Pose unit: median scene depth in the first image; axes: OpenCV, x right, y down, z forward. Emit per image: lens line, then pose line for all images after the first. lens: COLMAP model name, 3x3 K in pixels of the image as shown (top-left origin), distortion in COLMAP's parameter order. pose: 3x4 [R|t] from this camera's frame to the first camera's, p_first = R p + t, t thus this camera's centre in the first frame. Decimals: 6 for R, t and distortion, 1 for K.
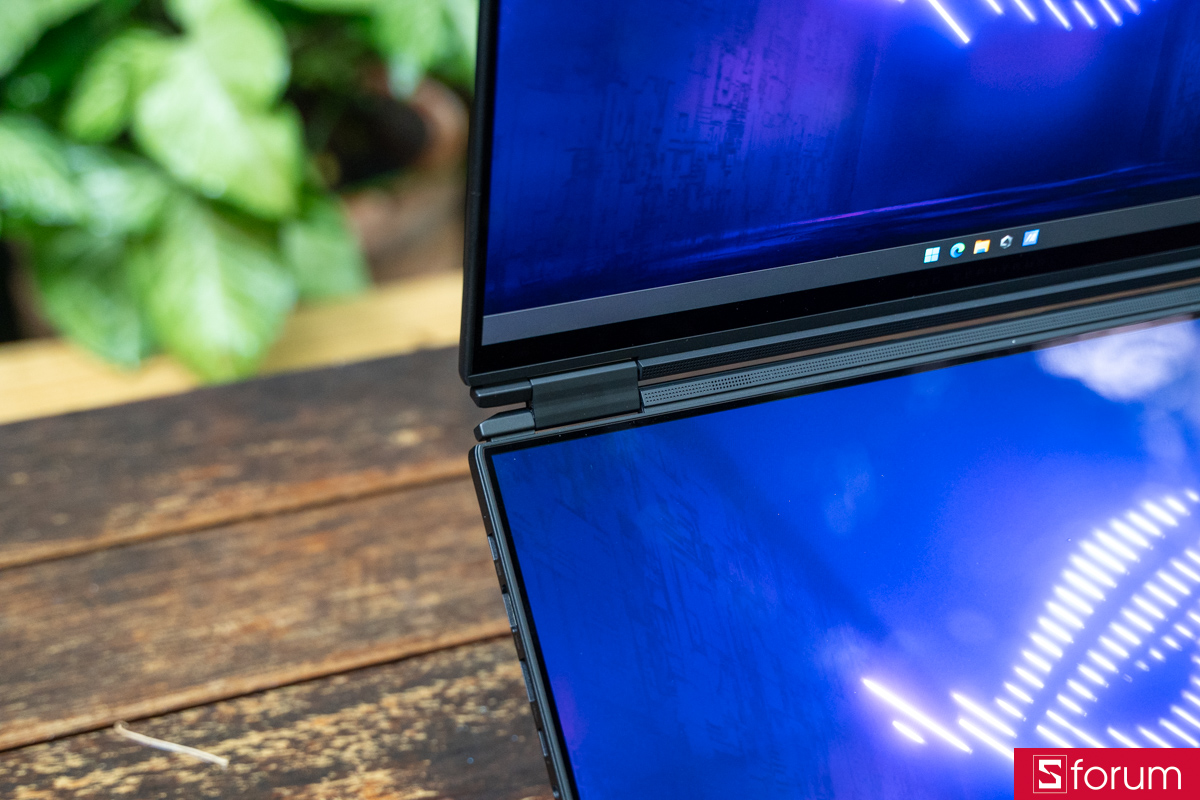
lens RADIAL K [[2337.8, 0, 586.9], [0, 2337.8, 415.6], [0, 0, 1]] dist [0.053810, 0.000000]
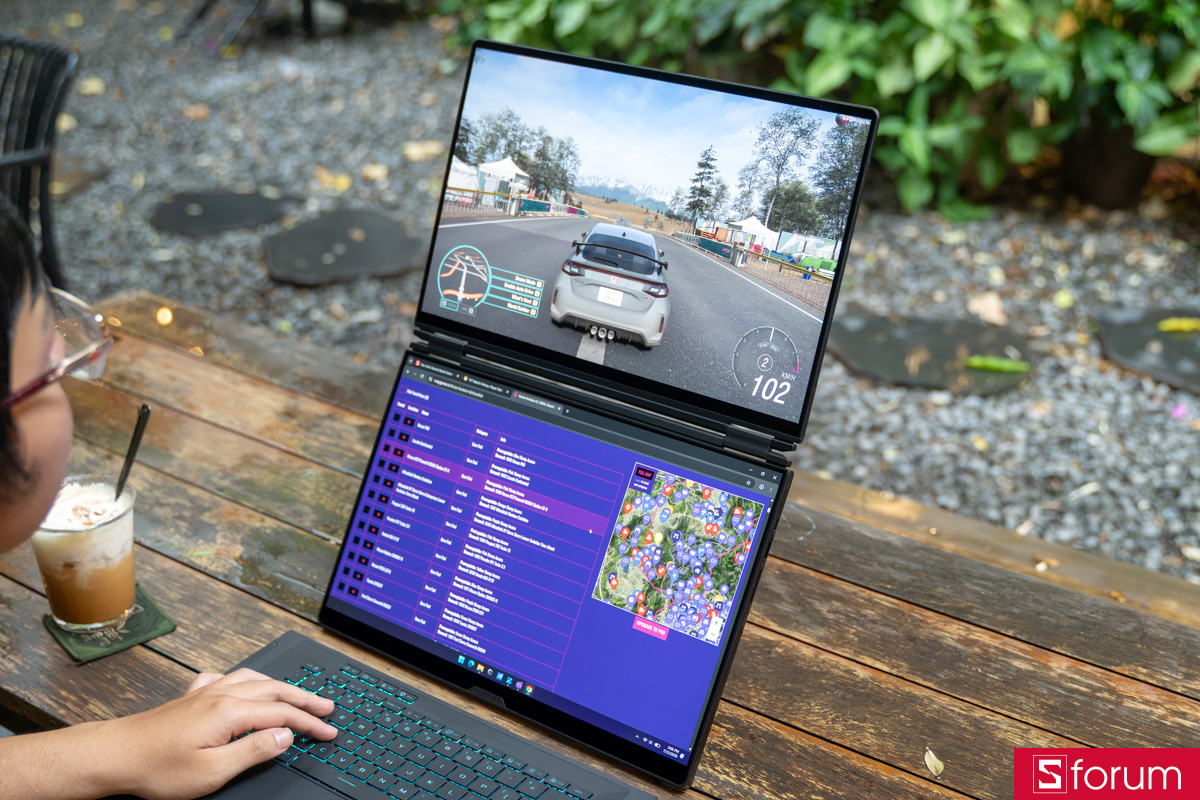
lens RADIAL K [[1537.0, 0, 596.8], [0, 1537.0, 409.7], [0, 0, 1]] dist [-0.080184, 0.000000]
pose [[-0.528245, -0.438491, 0.727106, -0.895267], [0.417706, 0.611346, 0.672145, -0.976939], [-0.739242, 0.658774, -0.139780, 1.048822]]
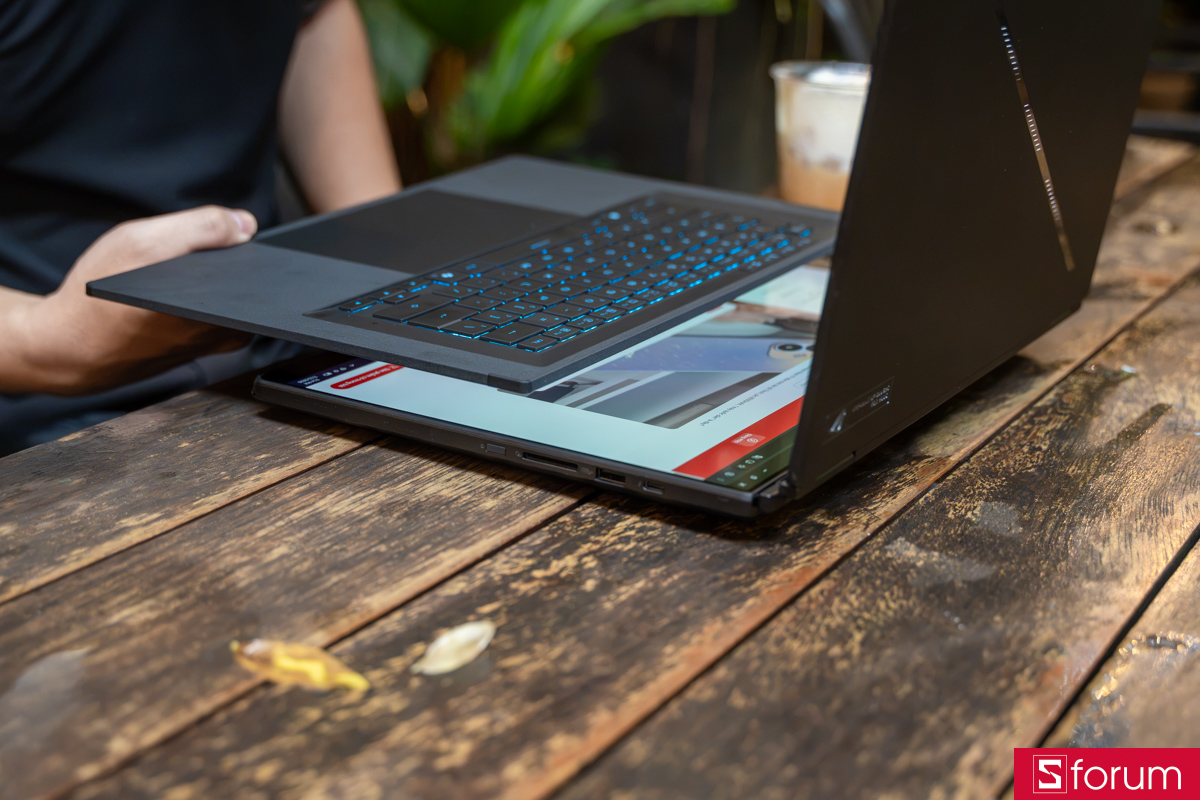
lens RADIAL K [[1893.4, 0, 600.6], [0, 1893.4, 399.8], [0, 0, 1]] dist [-0.057088, 0.000000]
pose [[0.804346, -0.196251, 0.560814, -0.621805], [0.319340, 0.938749, -0.129508, 0.192800], [-0.501048, 0.283259, 0.817750, 0.286186]]
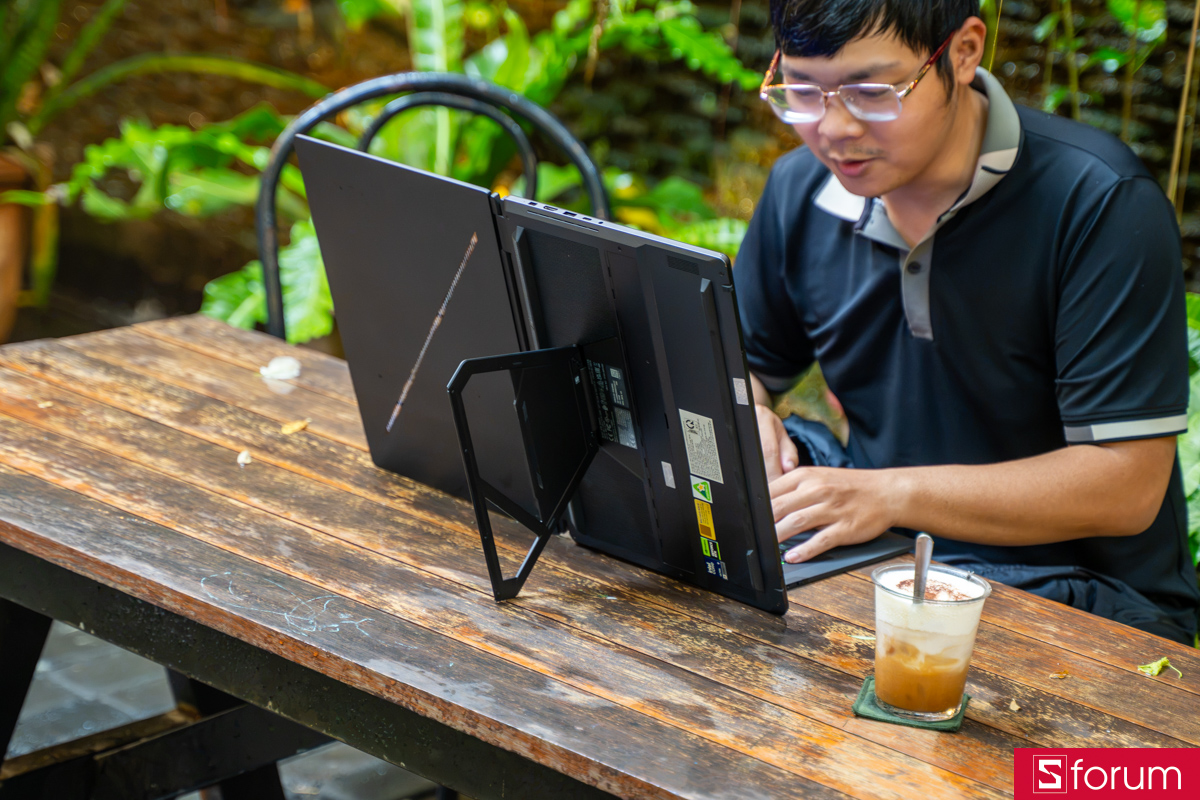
lens RADIAL K [[3434.4, 0, 599.5], [0, 3434.4, 401.5], [0, 0, 1]] dist [0.252181, 0.000000]
pose [[0.420226, 0.218722, -0.880665, 3.282965], [-0.548759, 0.834191, -0.054671, 0.160556], [0.722685, 0.506247, 0.470574, -0.691954]]
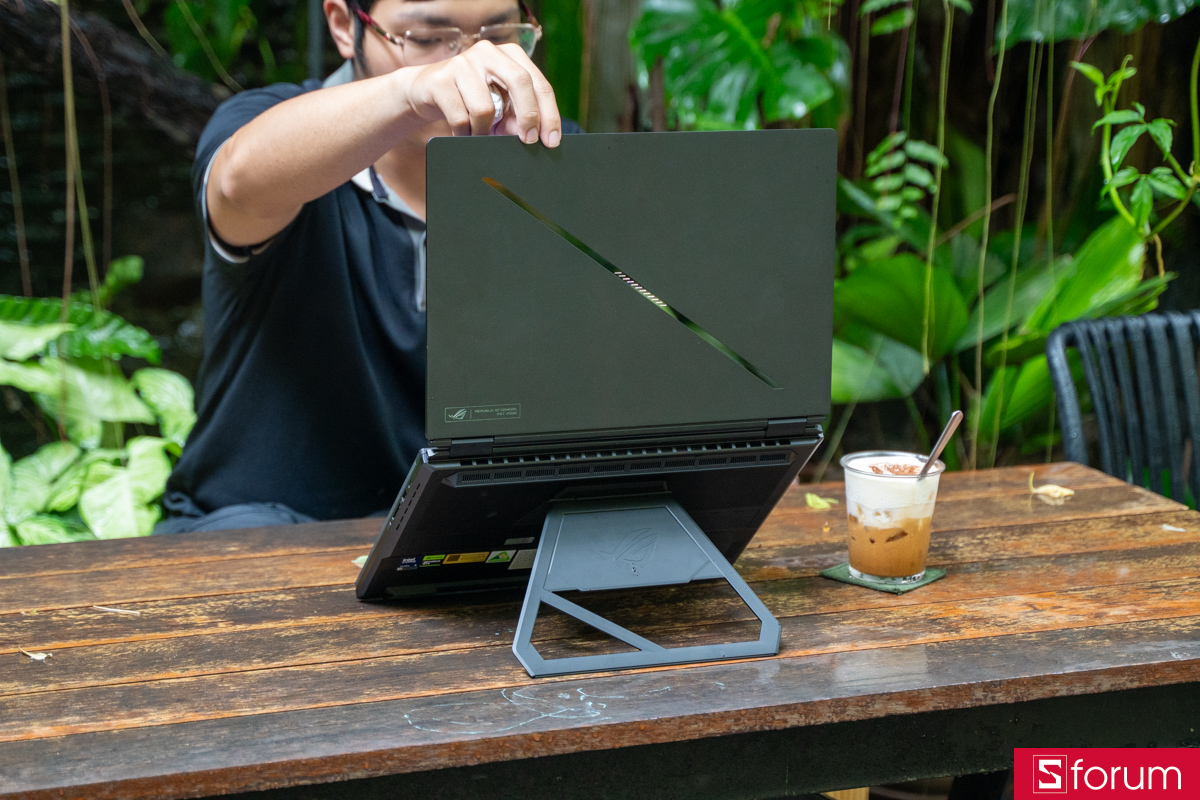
lens RADIAL K [[2835.5, 0, 593.0], [0, 2835.5, 416.8], [0, 0, 1]] dist [0.156405, 0.000000]
pose [[0.999434, -0.029487, -0.016224, 0.353852], [0.021959, 0.936643, -0.349598, 0.964848], [0.025505, 0.349043, 0.936759, -1.740900]]
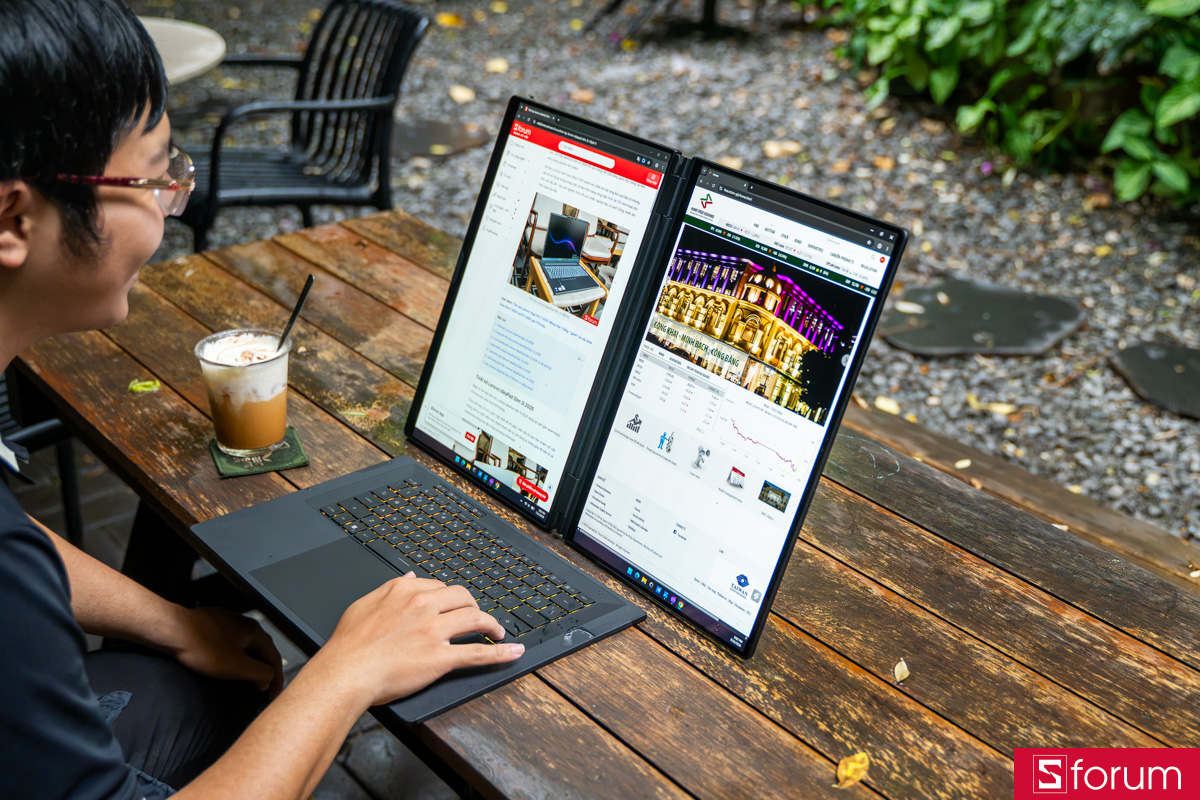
lens RADIAL K [[1515.5, 0, 588.9], [0, 1515.5, 401.5], [0, 0, 1]] dist [-0.089055, 0.000000]
pose [[-0.251494, -0.479356, 0.840814, -1.204922], [0.495905, 0.682218, 0.537268, -0.845722], [-0.831161, 0.552084, 0.066141, 0.860377]]
